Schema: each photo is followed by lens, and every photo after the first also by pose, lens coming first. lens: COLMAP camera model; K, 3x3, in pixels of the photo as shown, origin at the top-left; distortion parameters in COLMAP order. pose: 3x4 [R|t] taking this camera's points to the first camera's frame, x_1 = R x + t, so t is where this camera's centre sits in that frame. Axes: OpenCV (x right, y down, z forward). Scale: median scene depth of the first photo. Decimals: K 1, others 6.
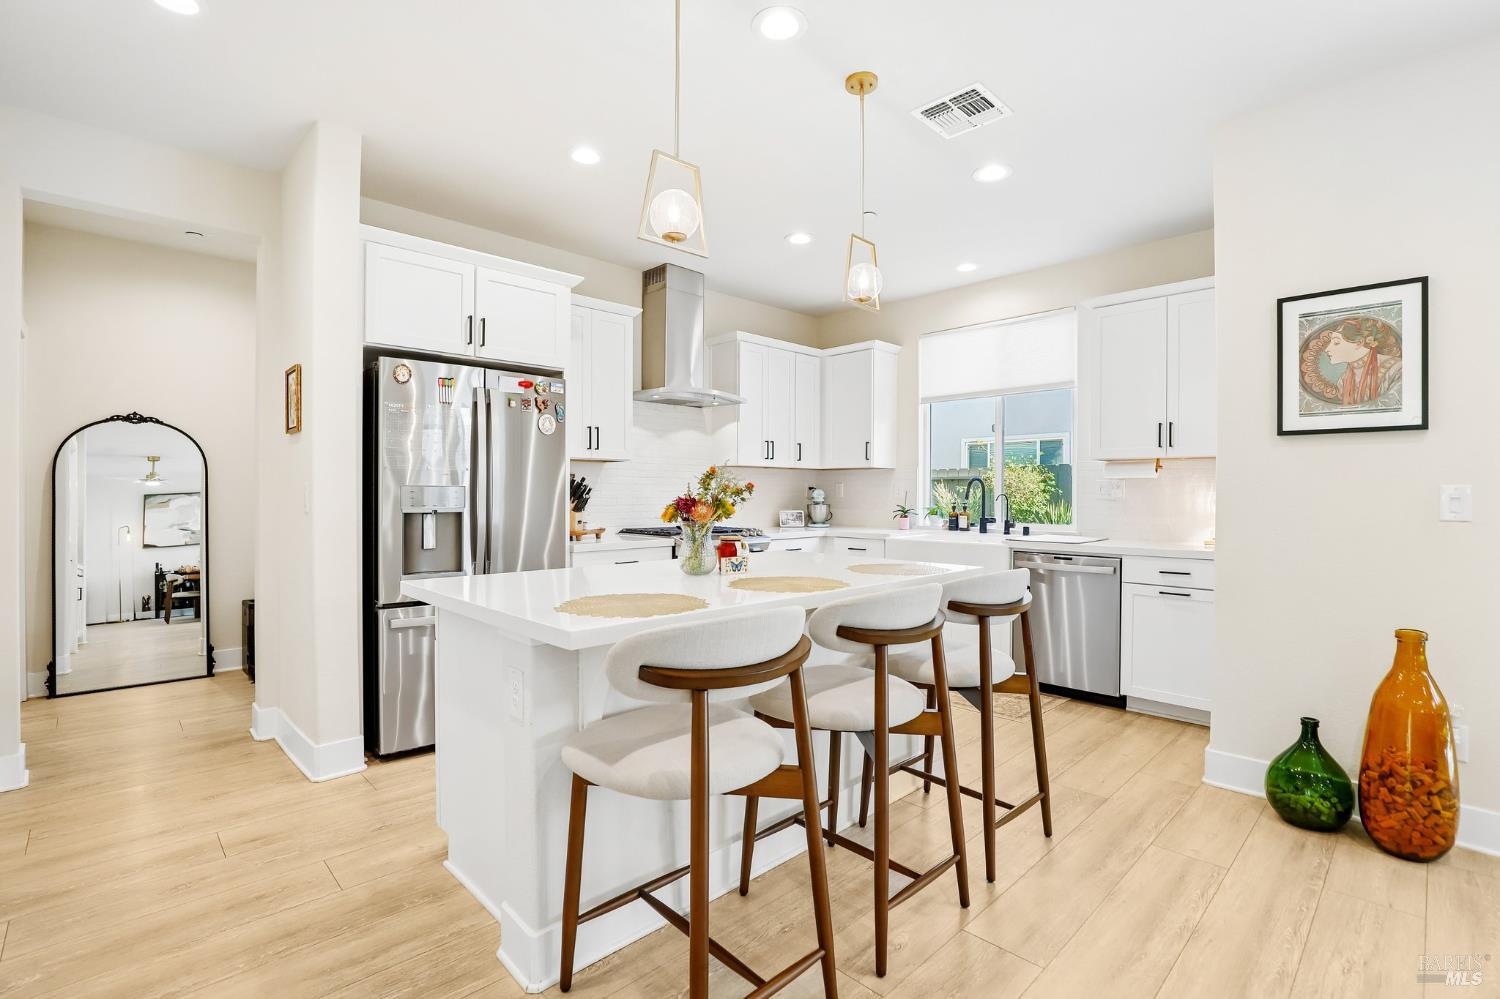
lens RADIAL K [[688.3, 0, 745.4], [0, 688.3, 494.7], [0, 0, 1]] dist [-0.037043, 0.007052]
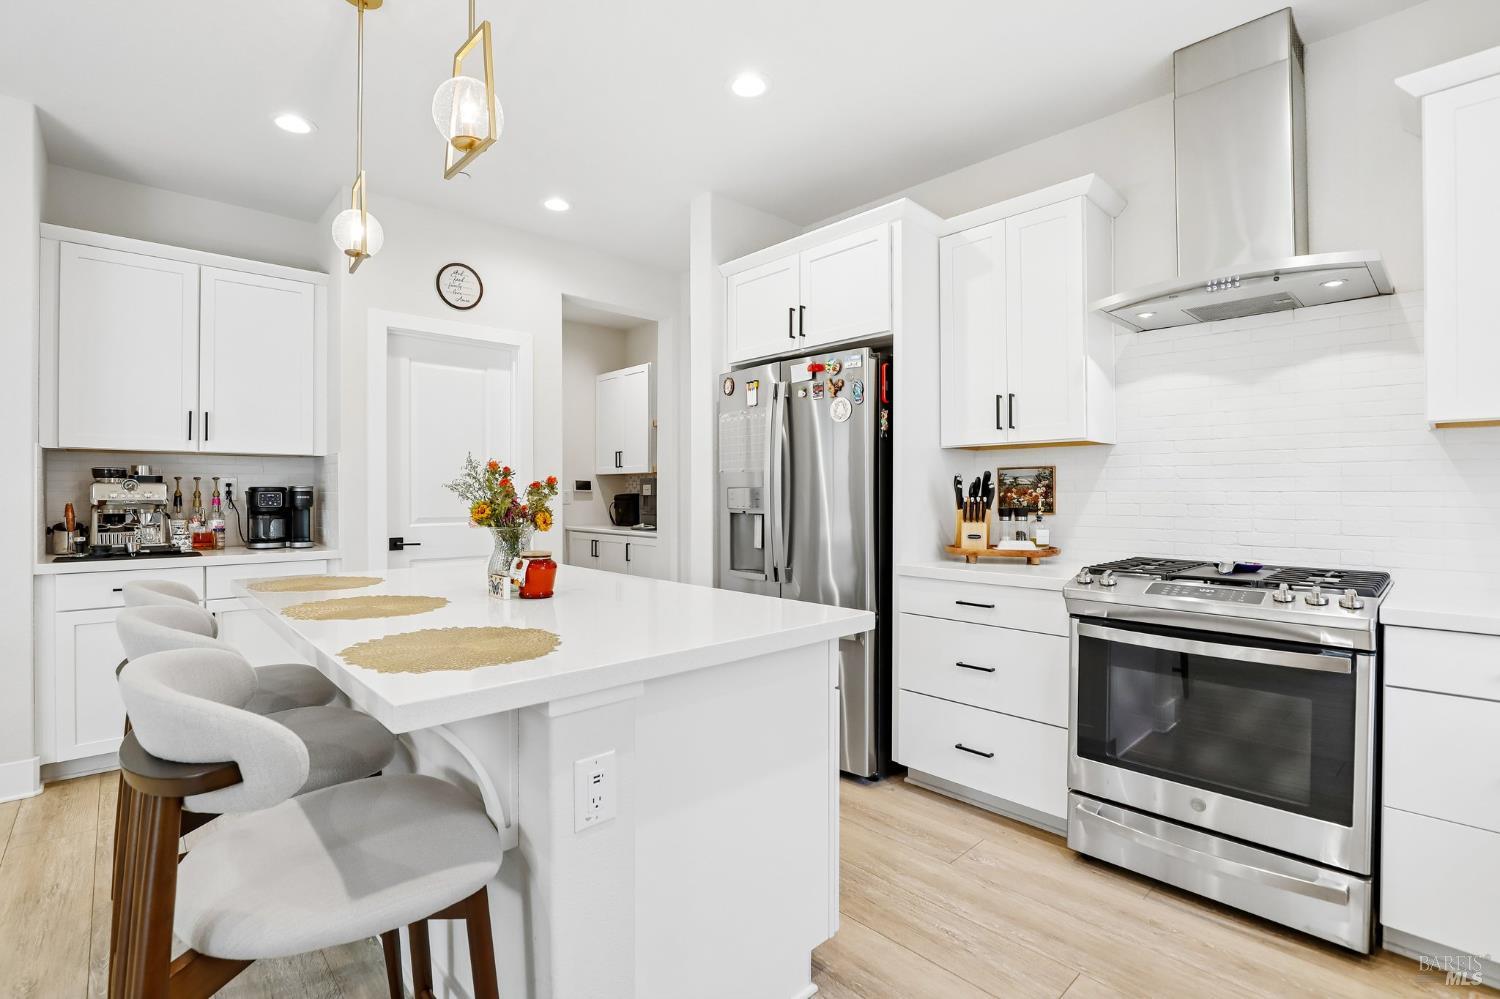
lens RADIAL K [[688.3, 0, 745.4], [0, 688.3, 494.7], [0, 0, 1]] dist [-0.037043, 0.007052]
pose [[-0.014528, -0.001399, -0.999893, 0.443563], [-0.004051, 0.999991, -0.001340, -0.000488], [0.999886, 0.004032, -0.014534, 0.760056]]
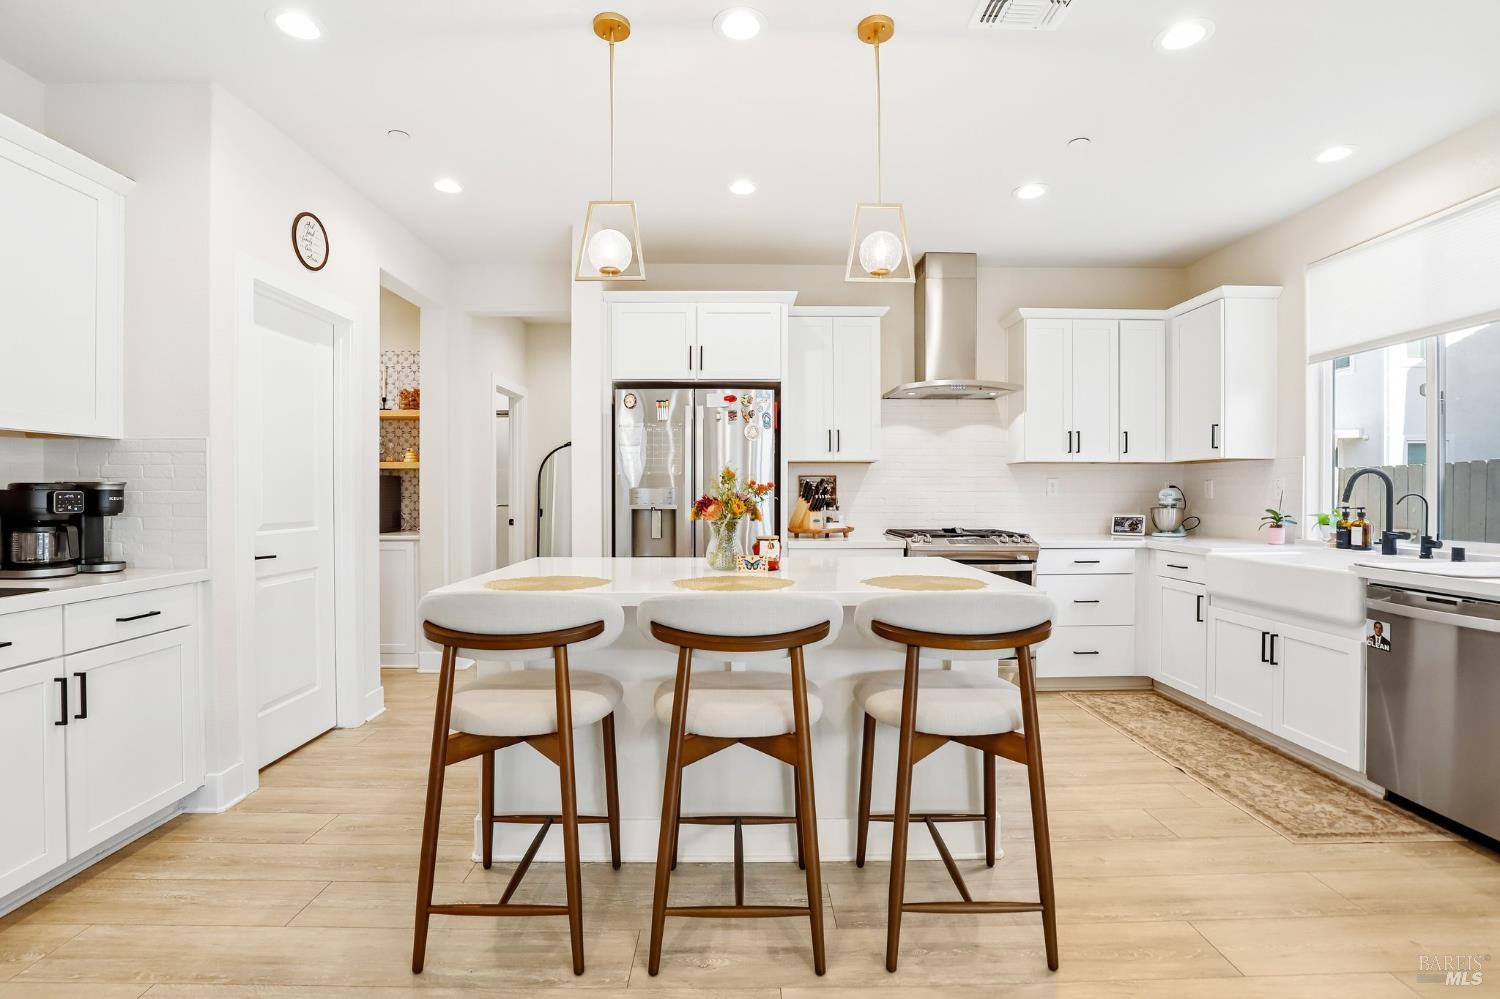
lens RADIAL K [[692.8, 0, 747.8], [0, 692.8, 497.2], [0, 0, 1]] dist [-0.030472, 0.001185]
pose [[0.728592, 0.002358, -0.684944, 0.403522], [-0.000636, 0.999996, 0.002765, 0.000628], [0.684948, -0.001579, 0.728590, 0.145319]]
